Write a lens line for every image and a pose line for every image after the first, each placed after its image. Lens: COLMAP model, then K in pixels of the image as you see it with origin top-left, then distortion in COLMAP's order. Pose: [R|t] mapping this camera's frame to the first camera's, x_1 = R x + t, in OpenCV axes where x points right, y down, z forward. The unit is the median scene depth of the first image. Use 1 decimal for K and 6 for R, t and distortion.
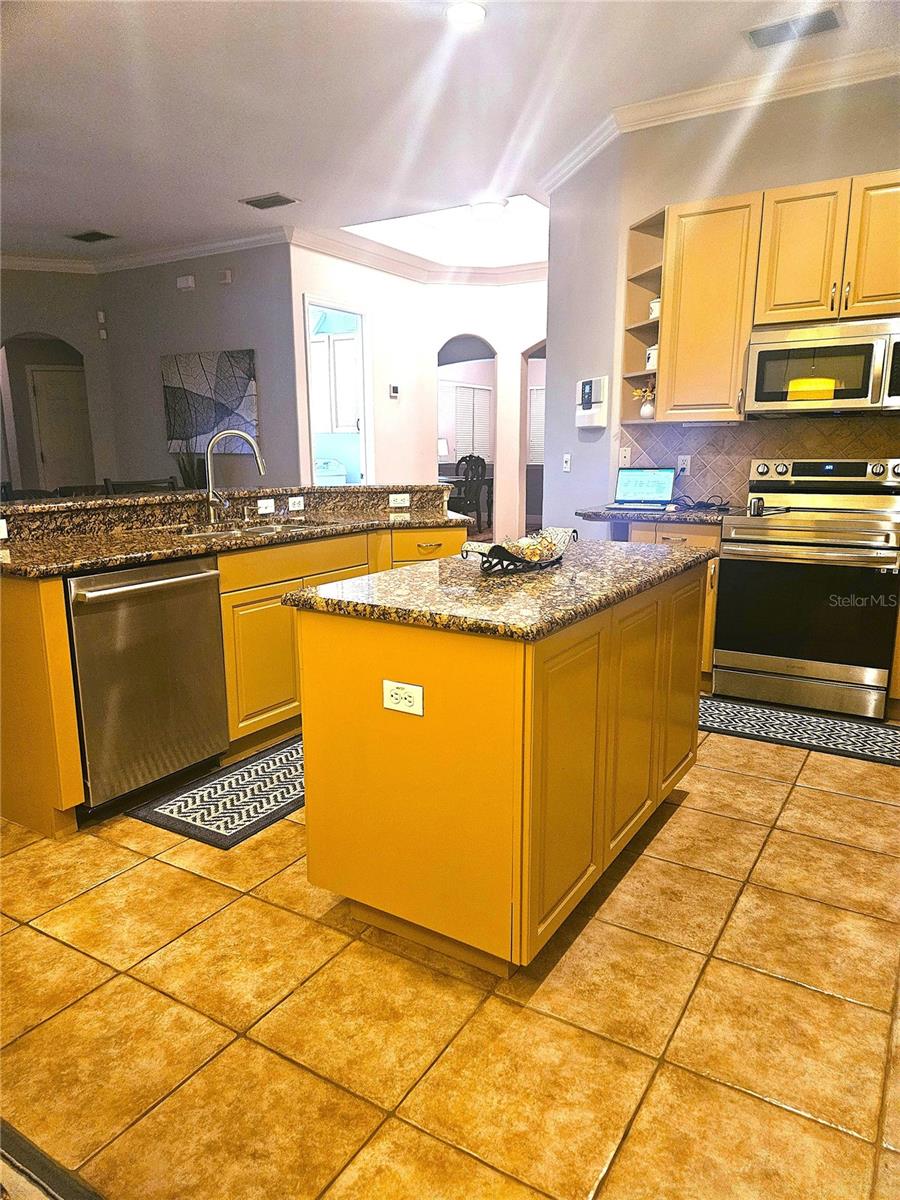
lens RADIAL K [[799.2, 0, 450.6], [0, 799.2, 603.9], [0, 0, 1]] dist [0.091809, -0.085127]
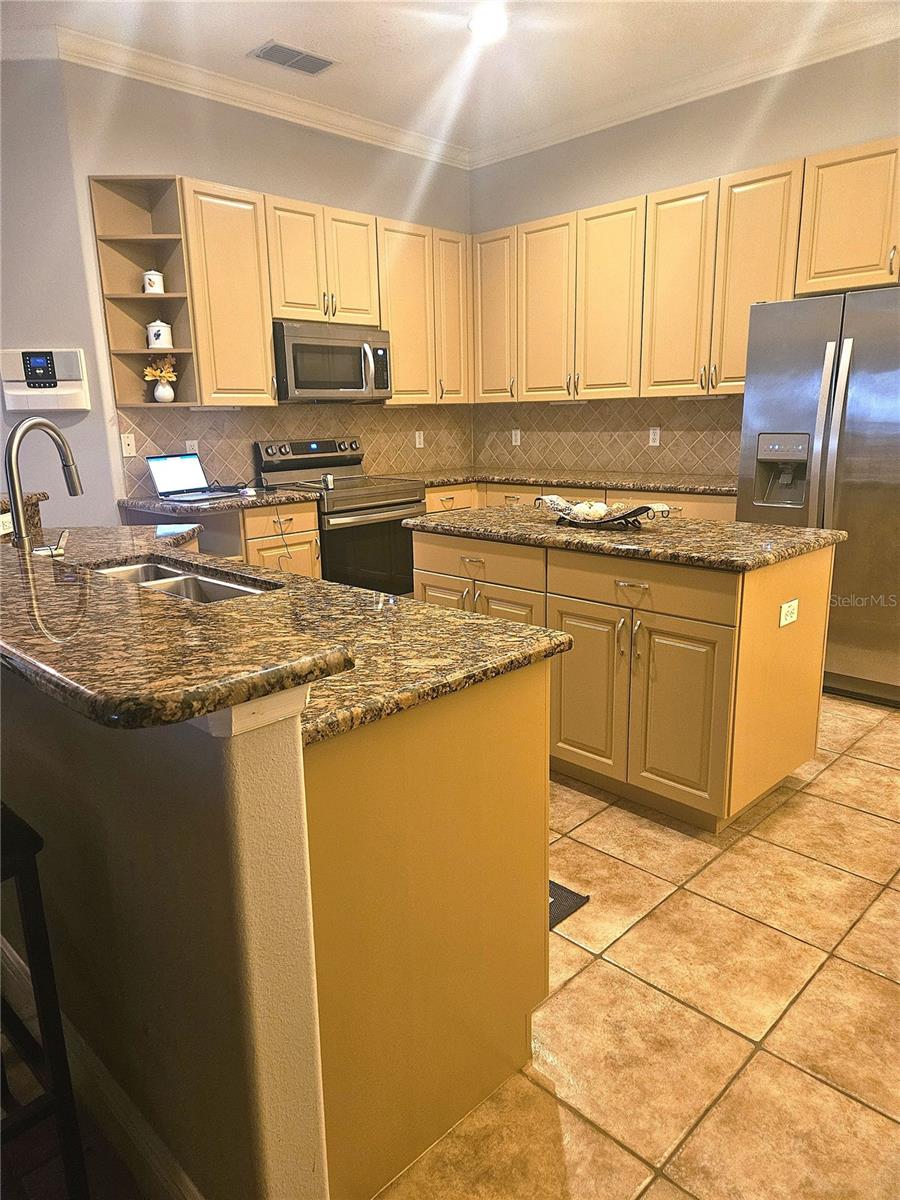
lens RADIAL K [[795.5, 0, 435.4], [0, 795.5, 598.6], [0, 0, 1]] dist [0.086547, -0.087441]
pose [[0.238054, -0.223813, 0.945113, -0.672848], [0.213163, 0.961401, 0.173979, -0.121116], [-0.947571, 0.160046, 0.276575, 0.550218]]
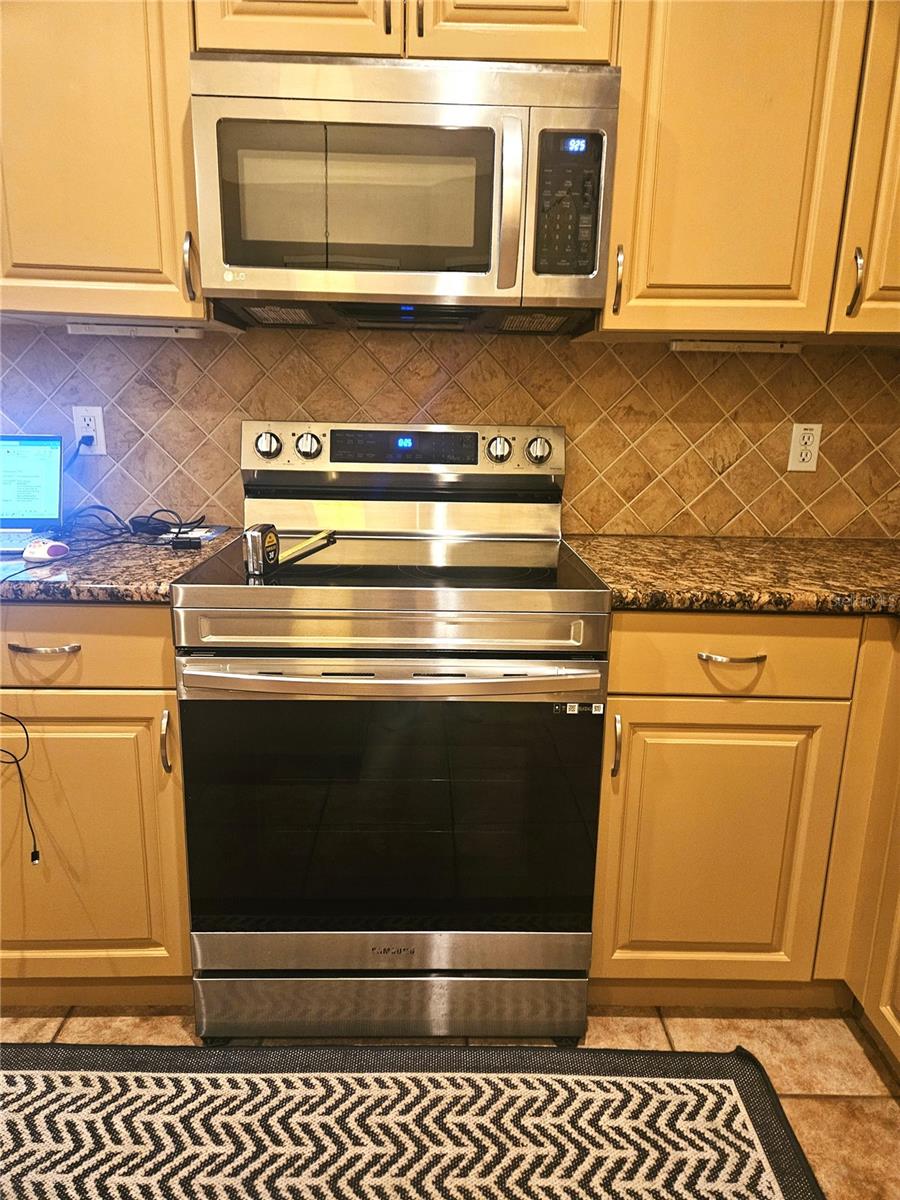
lens RADIAL K [[799.2, 0, 450.6], [0, 799.2, 603.9], [0, 0, 1]] dist [0.091809, -0.085127]
pose [[0.843413, -0.107955, 0.526309, 0.244722], [0.081820, 0.993987, 0.072765, -0.110919], [-0.531000, -0.018309, 0.847174, 0.614381]]
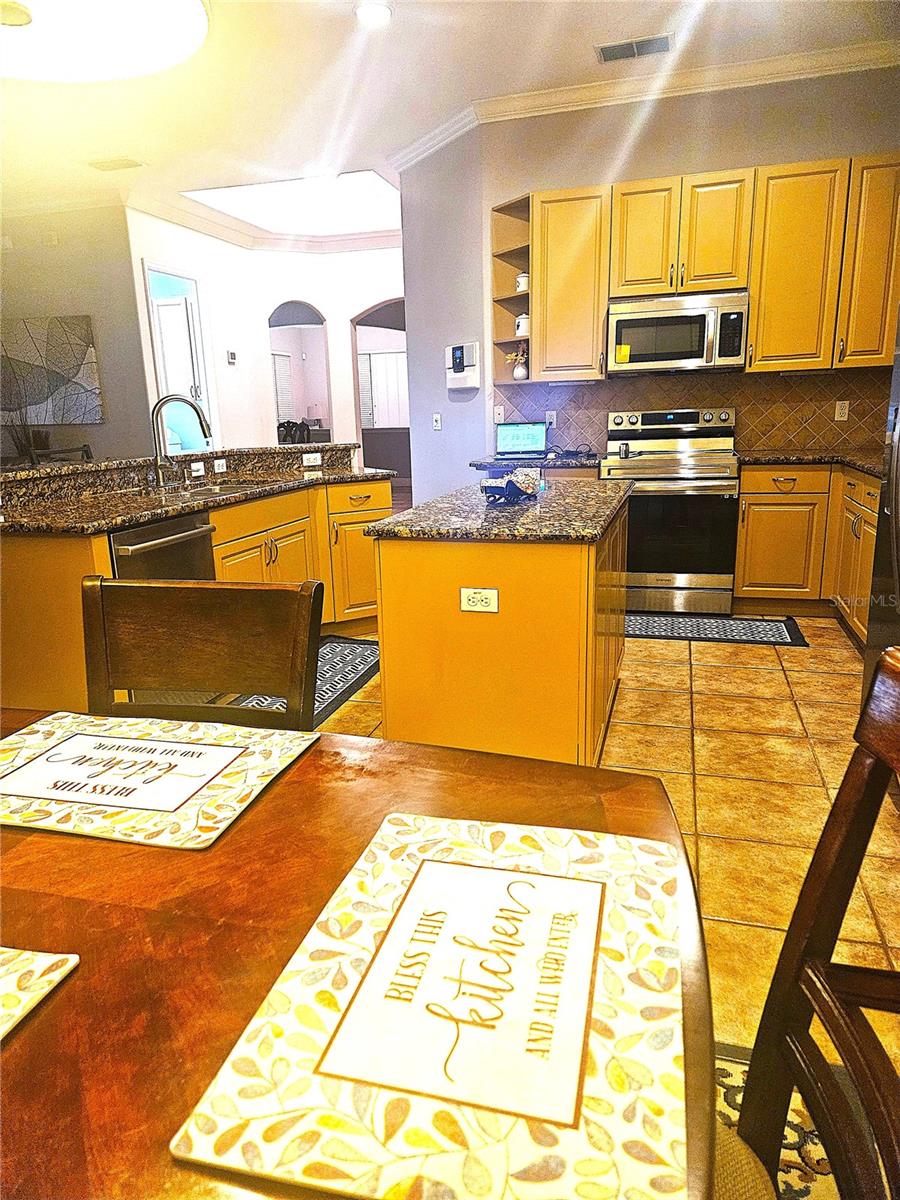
lens RADIAL K [[795.5, 0, 435.4], [0, 795.5, 598.6], [0, 0, 1]] dist [0.086547, -0.087441]
pose [[0.965780, -0.085602, 0.244829, -0.199097], [0.077320, 0.996067, 0.043259, 0.025195], [-0.247570, -0.022848, 0.968601, -0.091189]]
